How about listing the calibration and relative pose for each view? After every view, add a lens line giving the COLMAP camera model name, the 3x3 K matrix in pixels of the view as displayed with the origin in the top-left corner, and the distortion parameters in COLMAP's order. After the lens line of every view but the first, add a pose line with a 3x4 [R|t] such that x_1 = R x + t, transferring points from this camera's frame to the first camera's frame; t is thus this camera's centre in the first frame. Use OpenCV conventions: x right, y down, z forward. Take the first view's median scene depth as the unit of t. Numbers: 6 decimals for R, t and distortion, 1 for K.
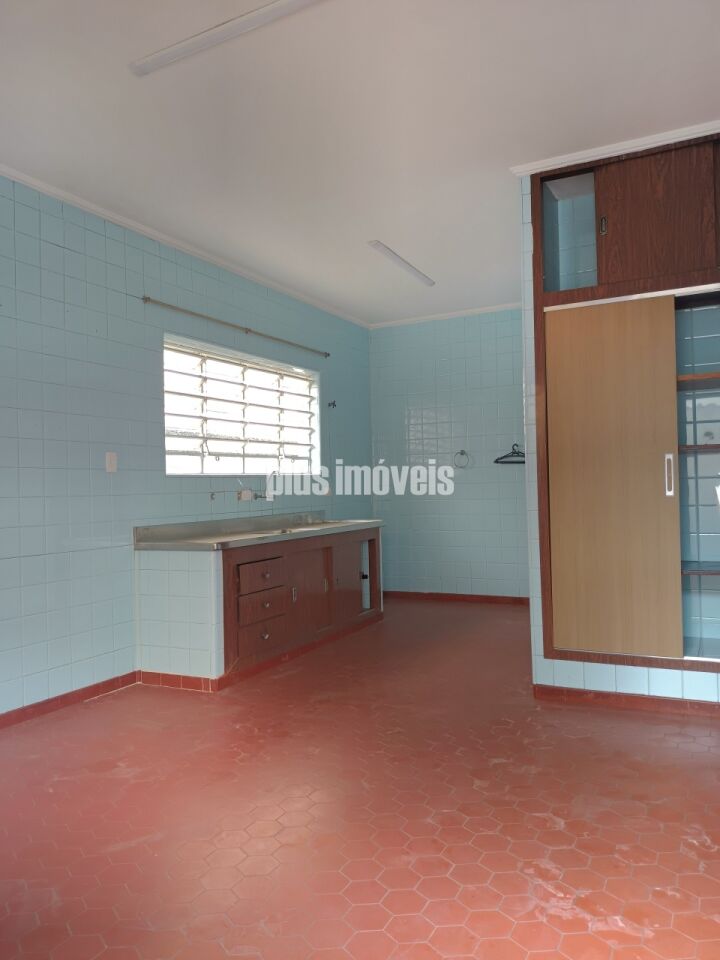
lens RADIAL K [[725.1, 0, 355.7], [0, 725.1, 472.7], [0, 0, 1]] dist [0.020270, -0.022858]
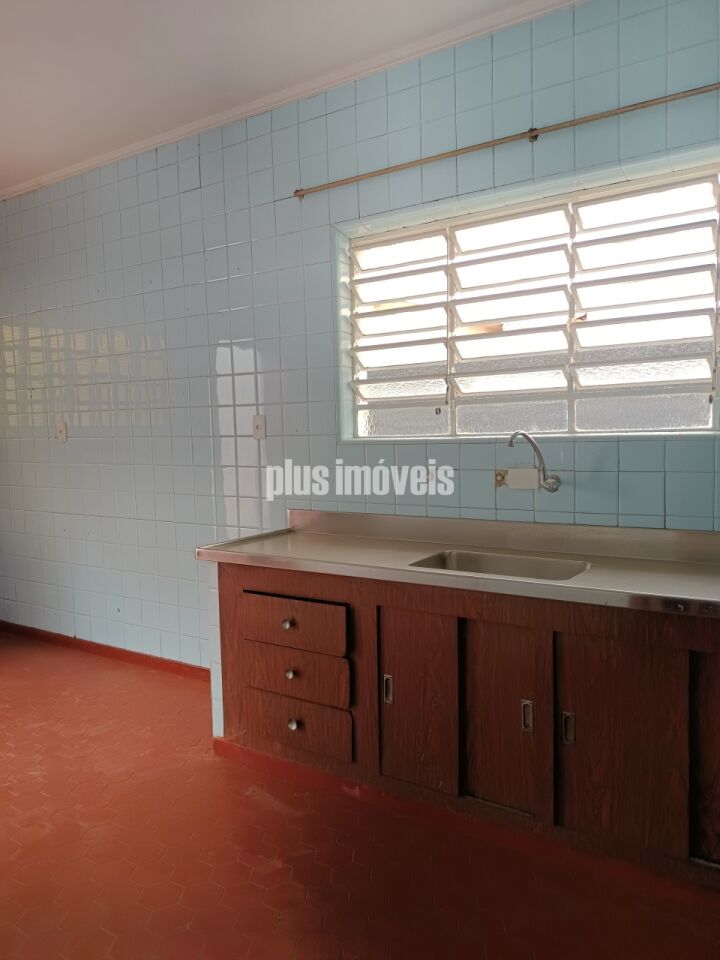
lens RADIAL K [[725.1, 0, 358.3], [0, 725.1, 479.2], [0, 0, 1]] dist [0.020270, -0.022858]
pose [[-0.103460, 0.116849, -0.987746, 0.381699], [0.062100, 0.991897, 0.110835, -0.033315], [0.992693, -0.049872, -0.109878, 0.983126]]
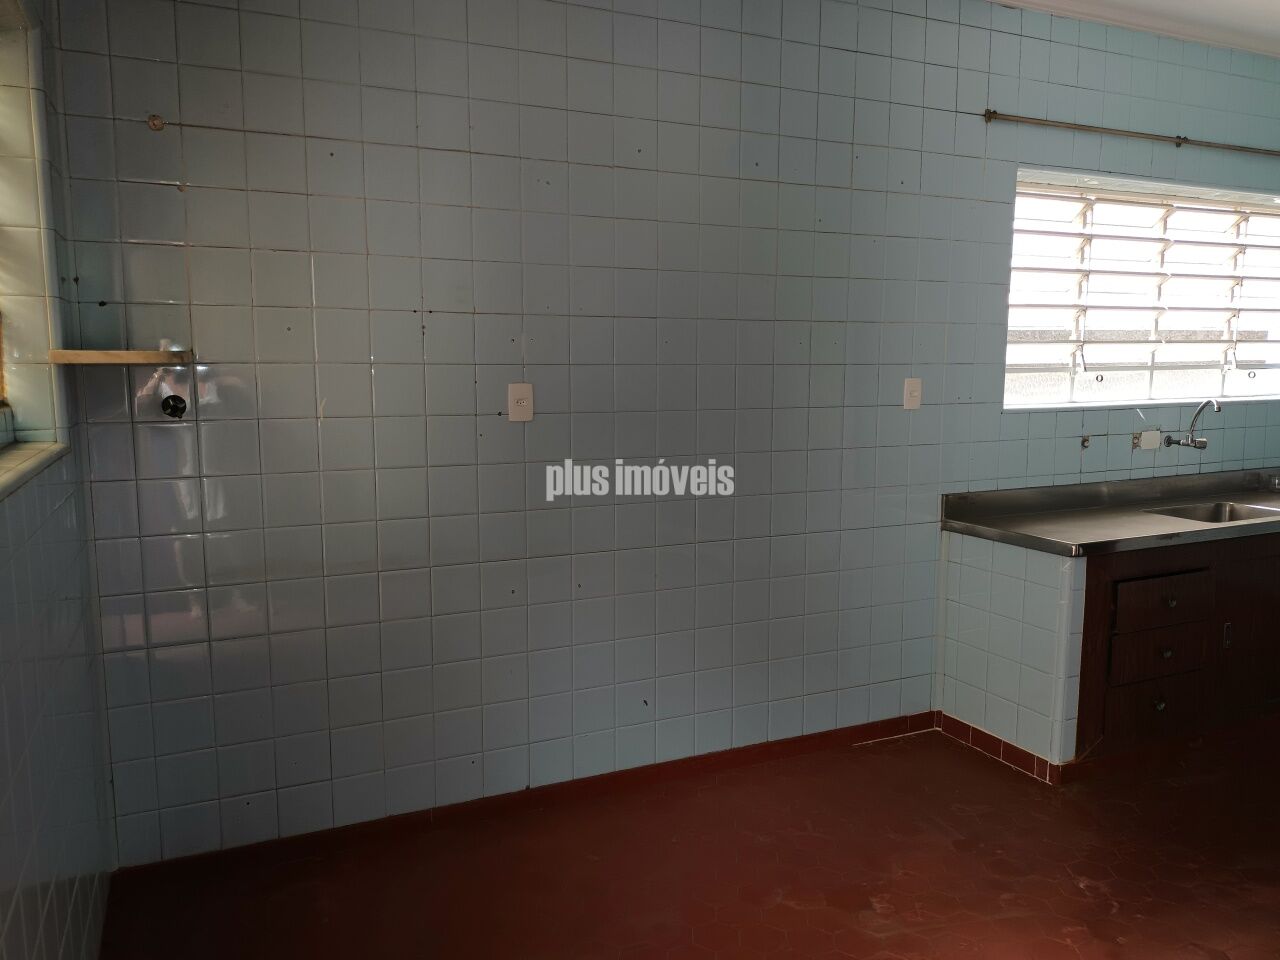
lens RADIAL K [[966.8, 0, 638.0], [0, 966.8, 484.5], [0, 0, 1]] dist [0.020270, -0.022858]
pose [[0.794742, 0.100914, -0.598499, -0.008612], [-0.005118, 0.987160, 0.159652, -0.057761], [0.606926, -0.123819, 0.785054, 0.145210]]
